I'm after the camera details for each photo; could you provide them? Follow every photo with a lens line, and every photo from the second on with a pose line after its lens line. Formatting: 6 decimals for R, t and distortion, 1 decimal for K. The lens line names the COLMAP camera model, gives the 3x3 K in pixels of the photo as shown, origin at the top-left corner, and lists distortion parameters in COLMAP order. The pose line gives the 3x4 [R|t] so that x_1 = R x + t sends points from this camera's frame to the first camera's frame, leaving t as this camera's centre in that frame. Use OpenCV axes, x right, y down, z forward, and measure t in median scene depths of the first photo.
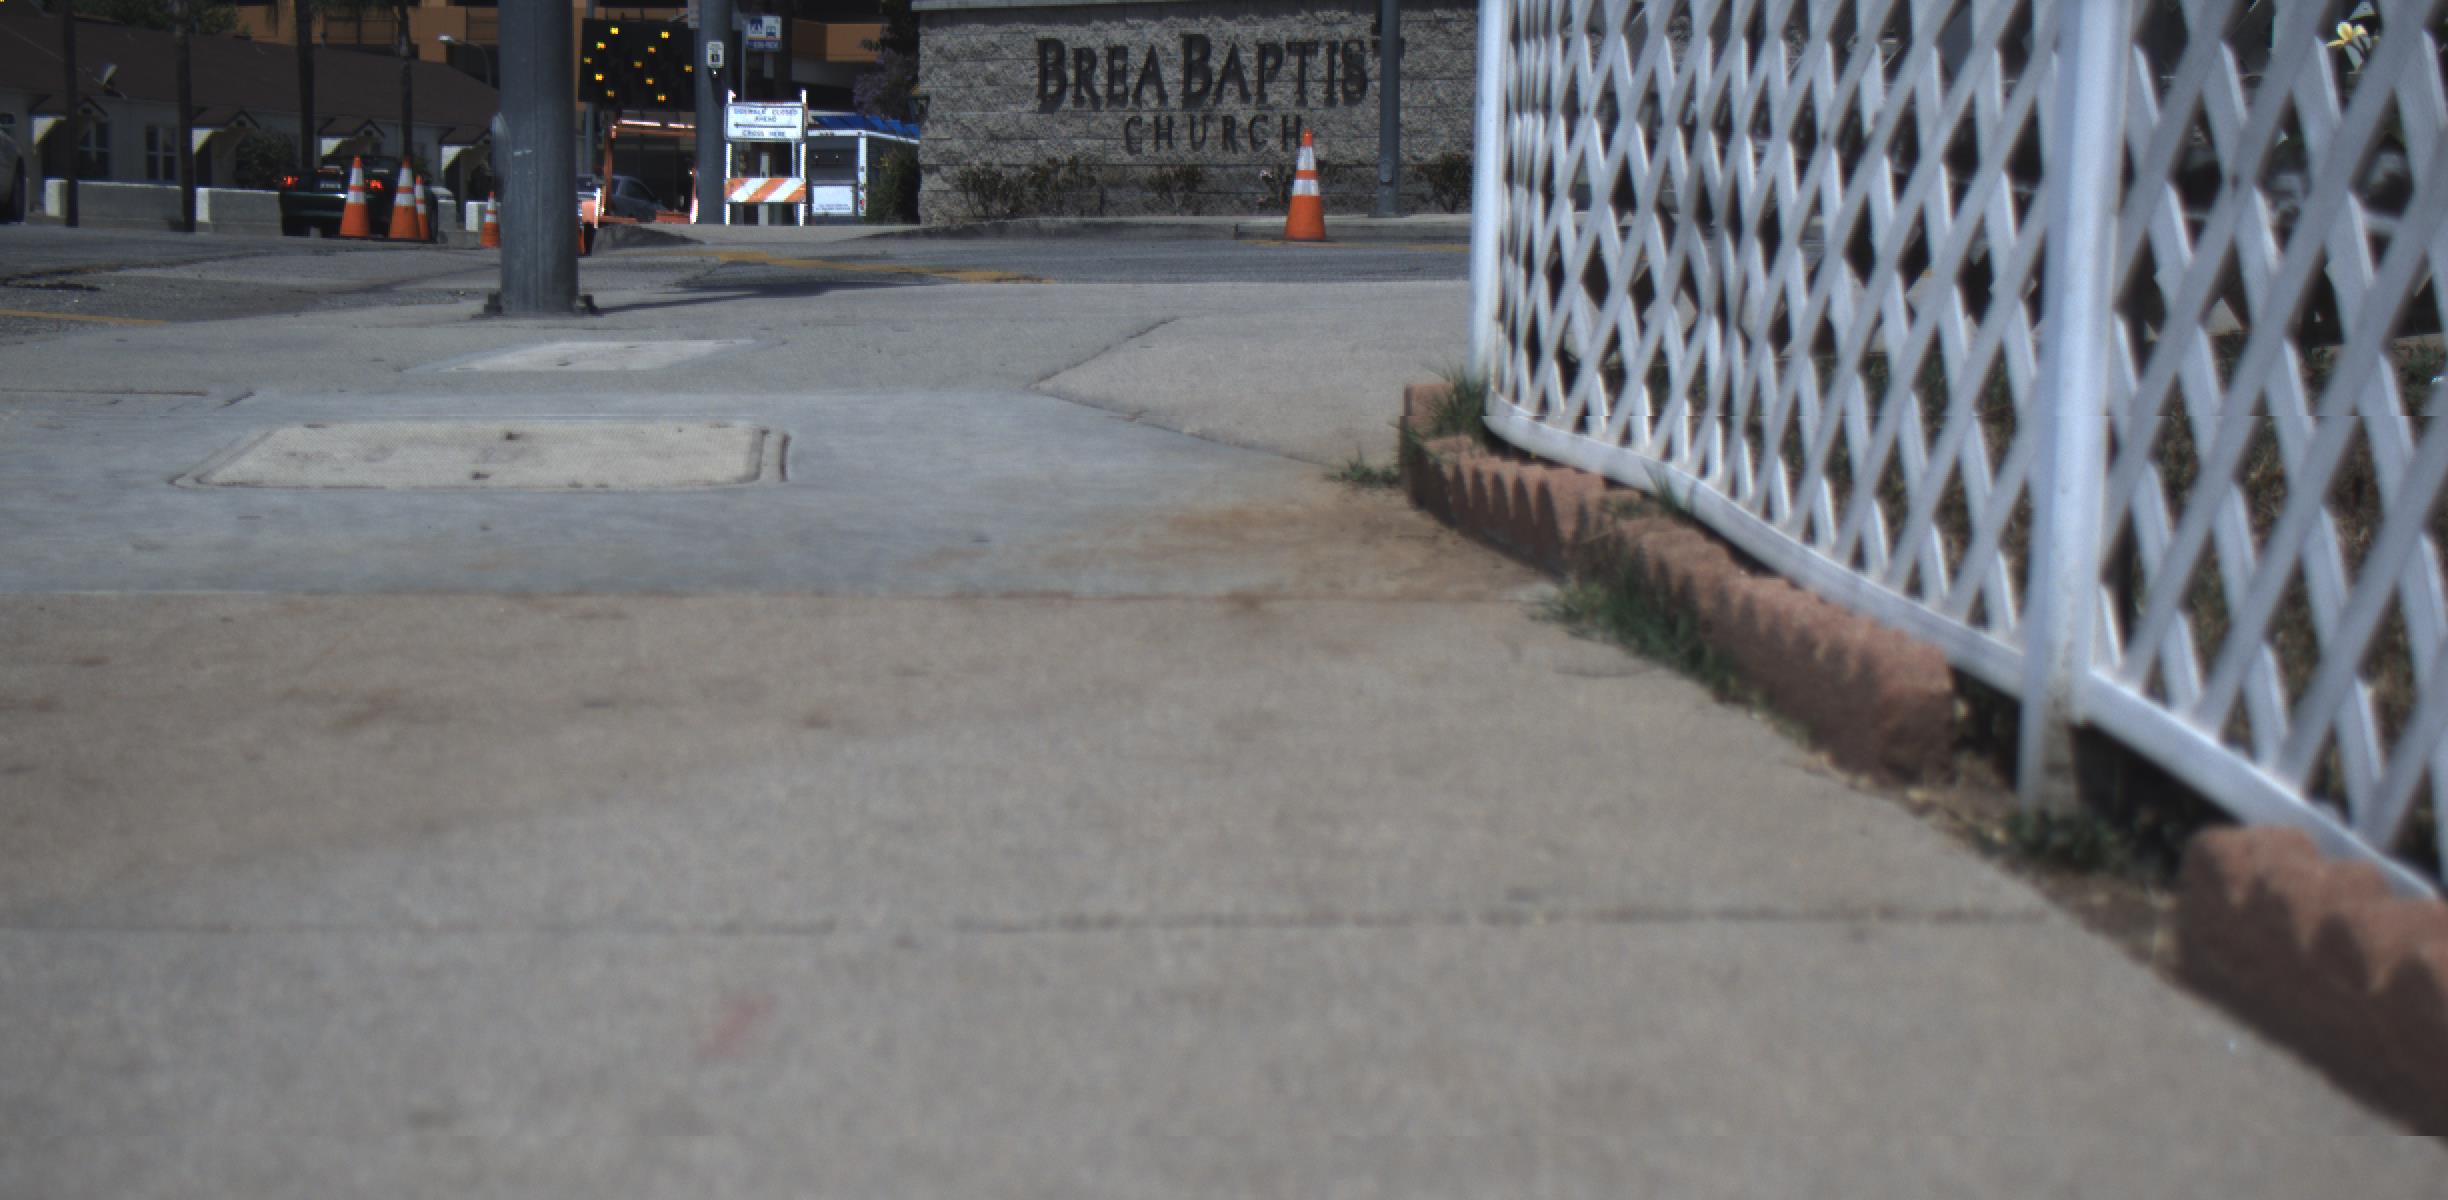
lens RADIAL K [[4439.0, 0, 1273.2], [0, 4439.0, 568.1], [0, 0, 1]] dist [-0.005726, 0.000000]
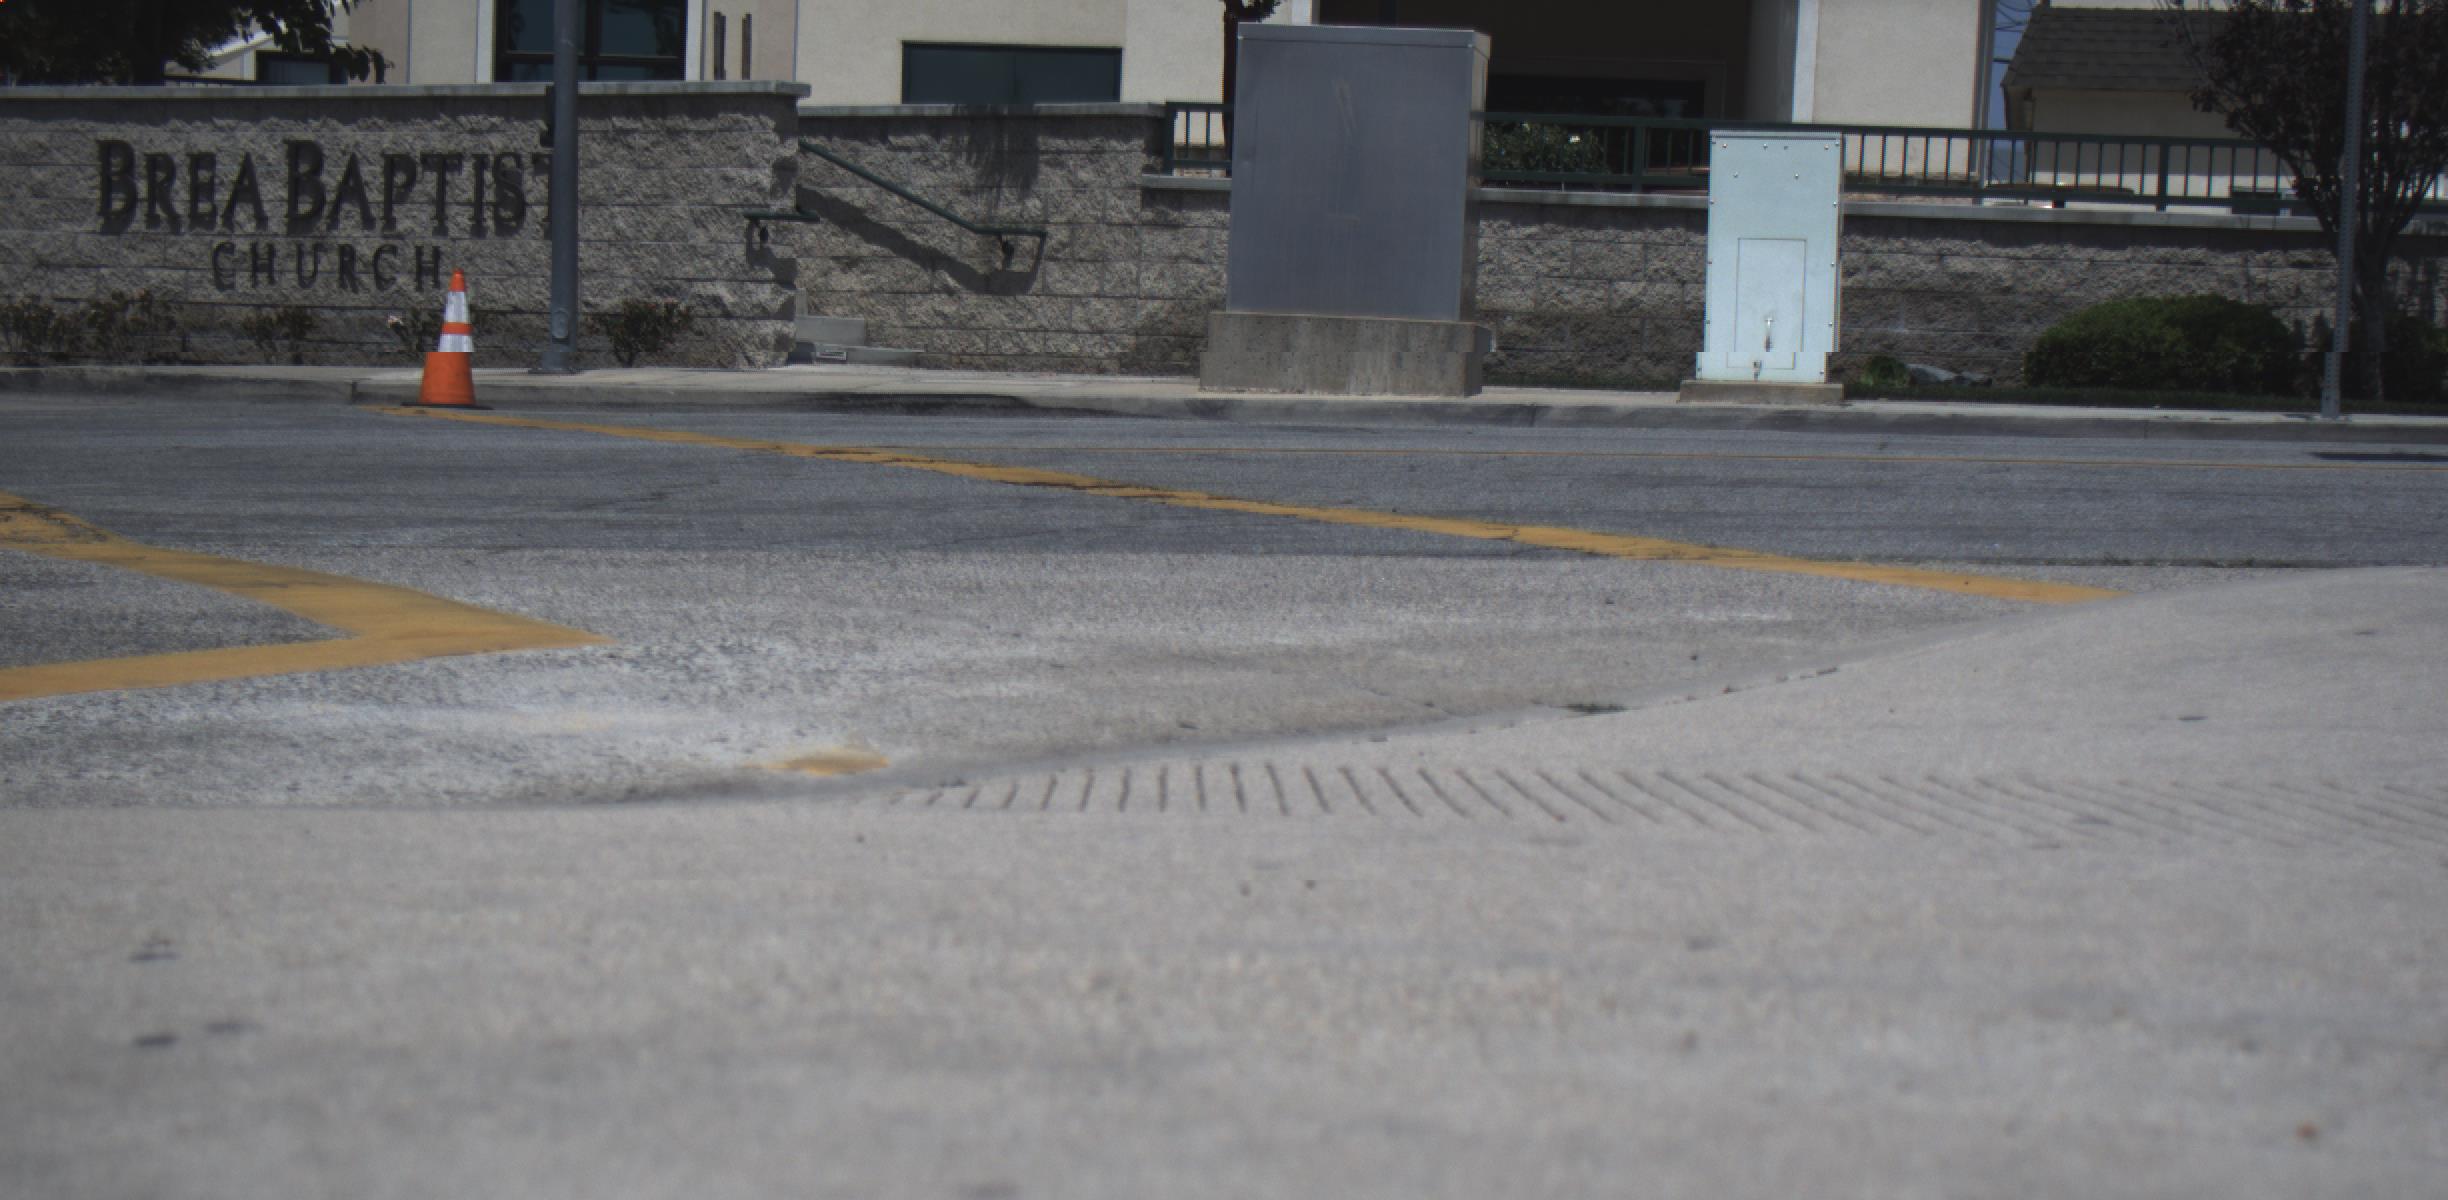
lens RADIAL K [[4439.0, 0, 1287.0], [0, 4439.0, 793.8], [0, 0, 1]] dist [-0.005726, 0.000000]
pose [[0.979701, -0.000811, 0.200464, -0.004355], [-0.003408, 0.999780, 0.020701, -0.020423], [-0.200437, -0.020964, 0.979482, 0.184198]]
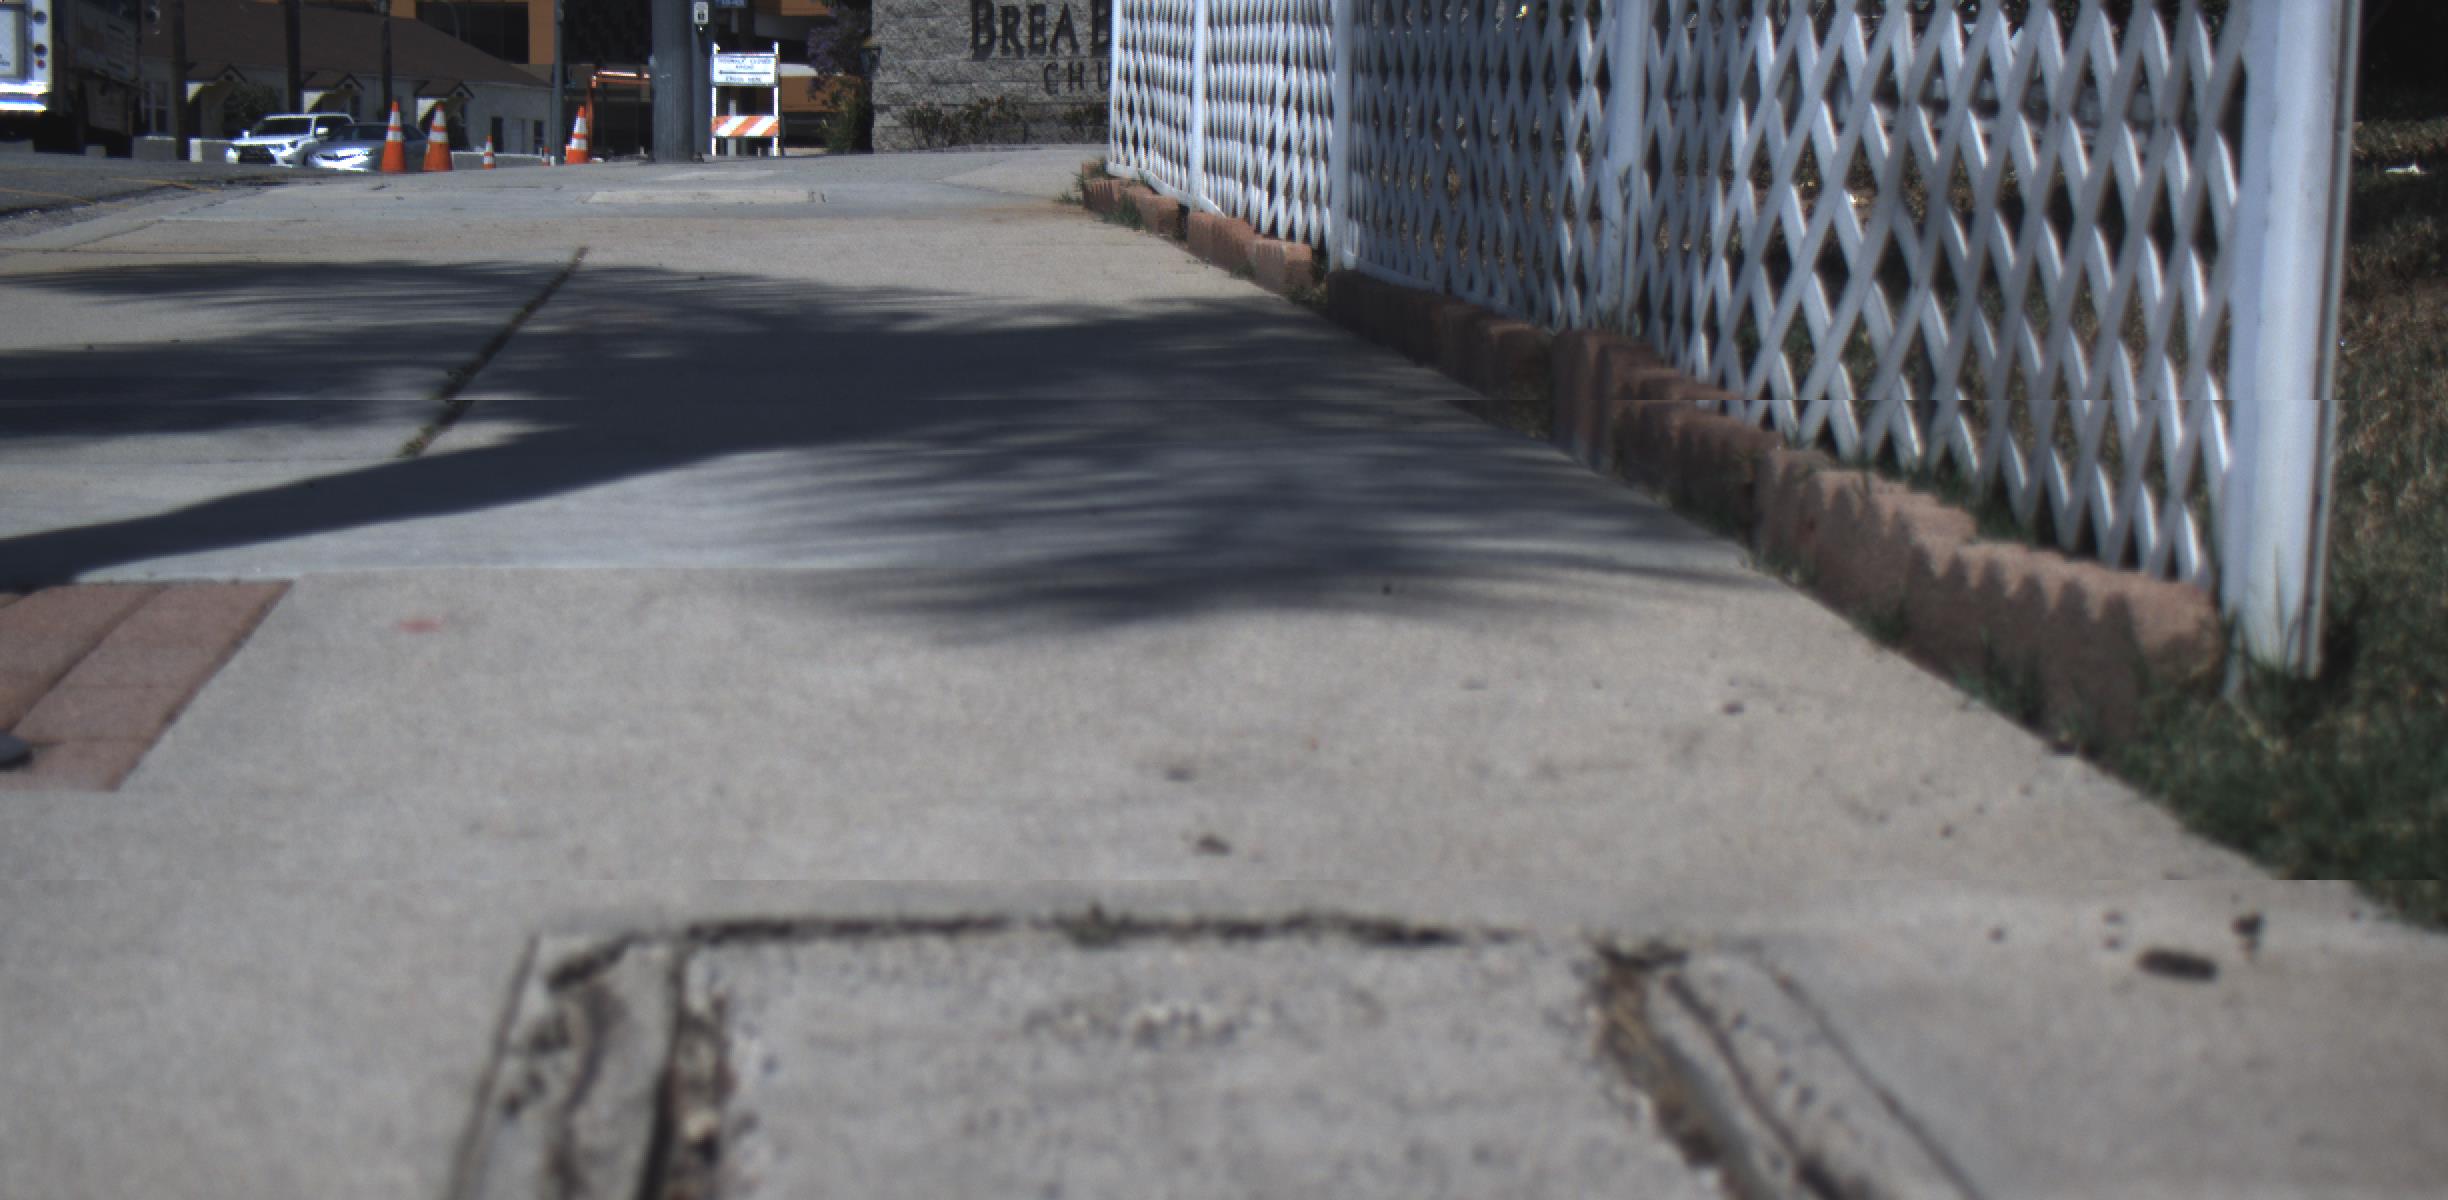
lens RADIAL K [[4439.0, 0, 1211.1], [0, 4439.0, 615.3], [0, 0, 1]] dist [-0.005726, 0.000000]
pose [[0.999977, -0.005667, -0.003712, 0.015428], [0.005745, 0.999754, 0.021415, 0.022076], [0.003590, -0.021436, 0.999764, -0.202546]]
